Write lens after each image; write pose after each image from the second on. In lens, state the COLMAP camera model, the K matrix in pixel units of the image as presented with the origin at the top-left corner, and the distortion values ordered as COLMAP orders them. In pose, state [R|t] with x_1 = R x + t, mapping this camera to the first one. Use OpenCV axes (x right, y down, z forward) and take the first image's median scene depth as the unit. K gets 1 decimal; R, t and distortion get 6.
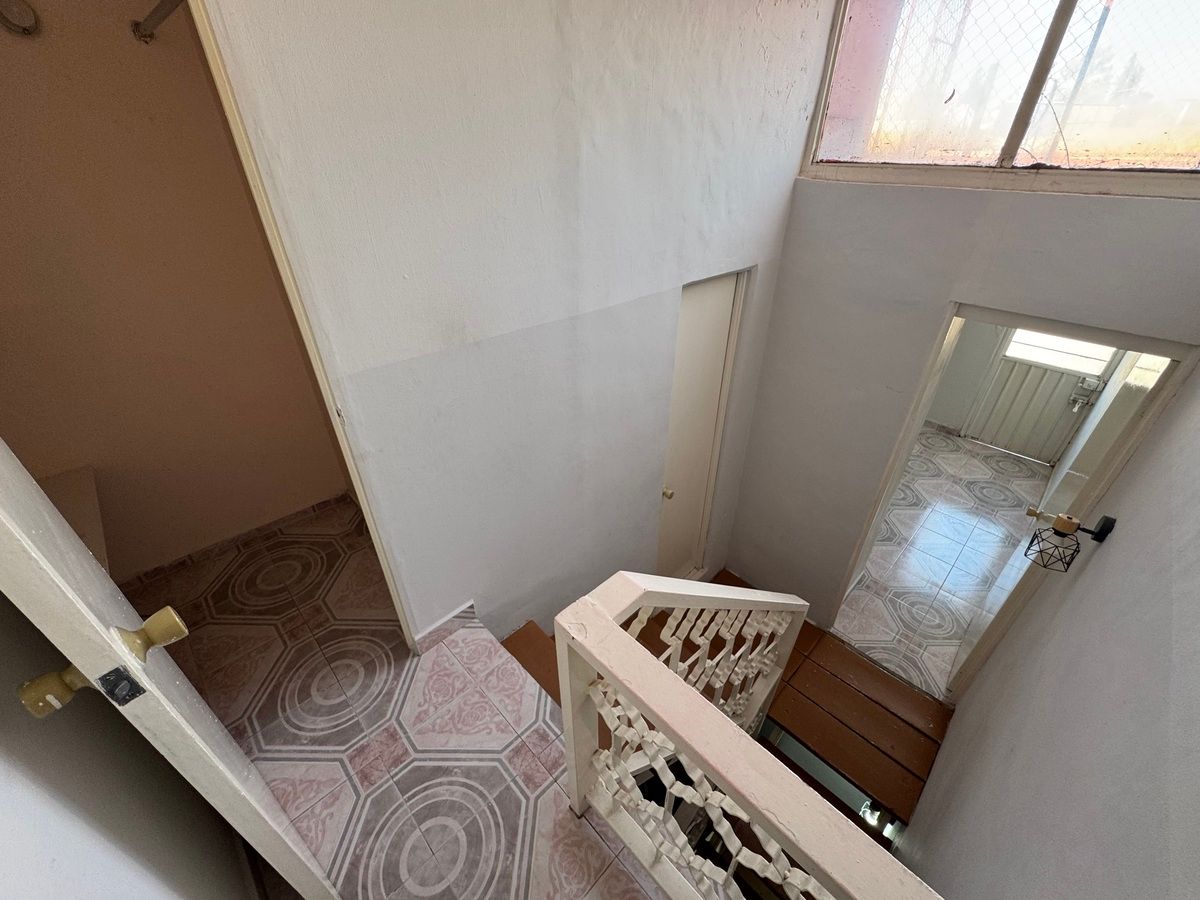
lens RADIAL K [[484.0, 0, 607.4], [0, 484.0, 447.8], [0, 0, 1]] dist [-0.000326, 0.000209]
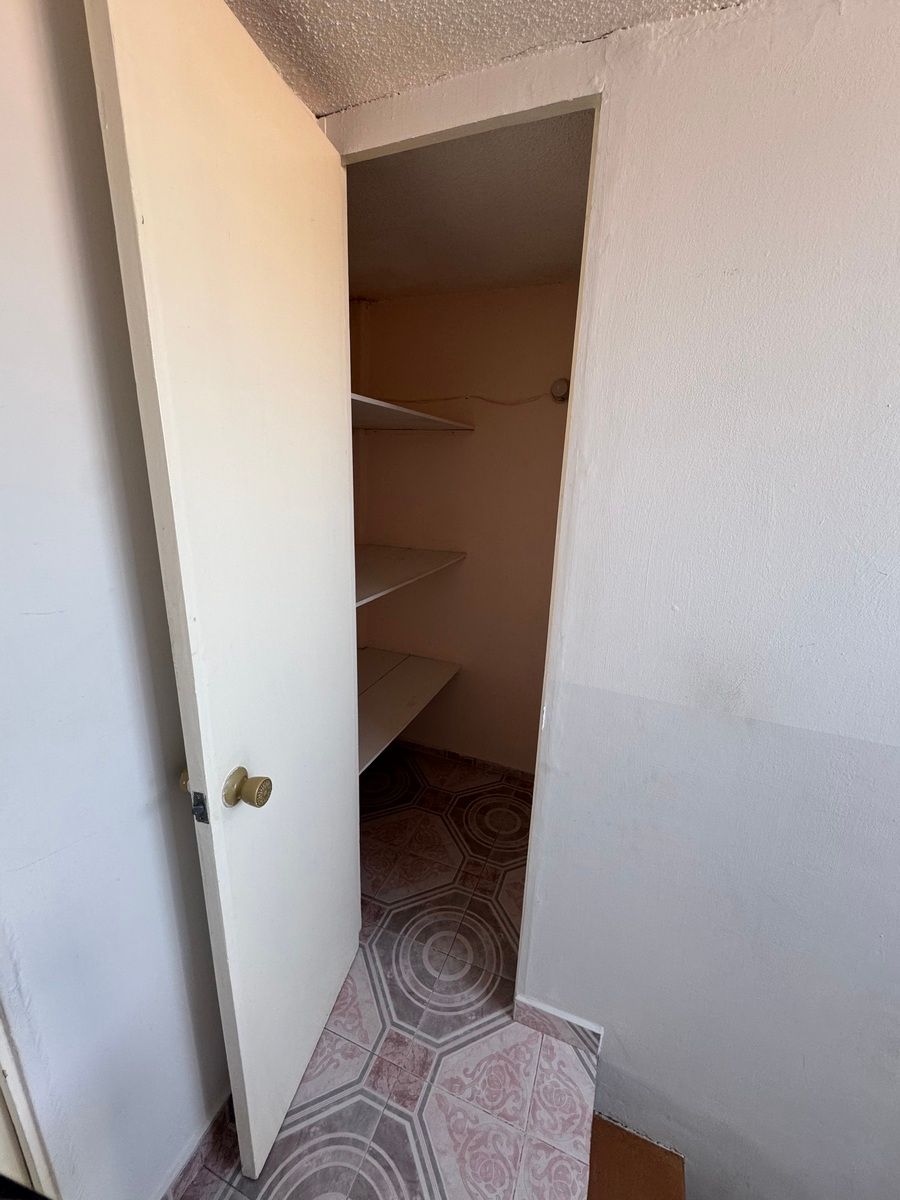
lens RADIAL K [[484.0, 0, 450.0], [0, 484.0, 600.0], [0, 0, 1]] dist [-0.000326, 0.000209]
pose [[0.399899, 0.255888, -0.880115, 0.114846], [-0.514423, 0.857396, 0.015544, -0.145850], [0.758585, 0.446535, 0.474506, 0.254692]]
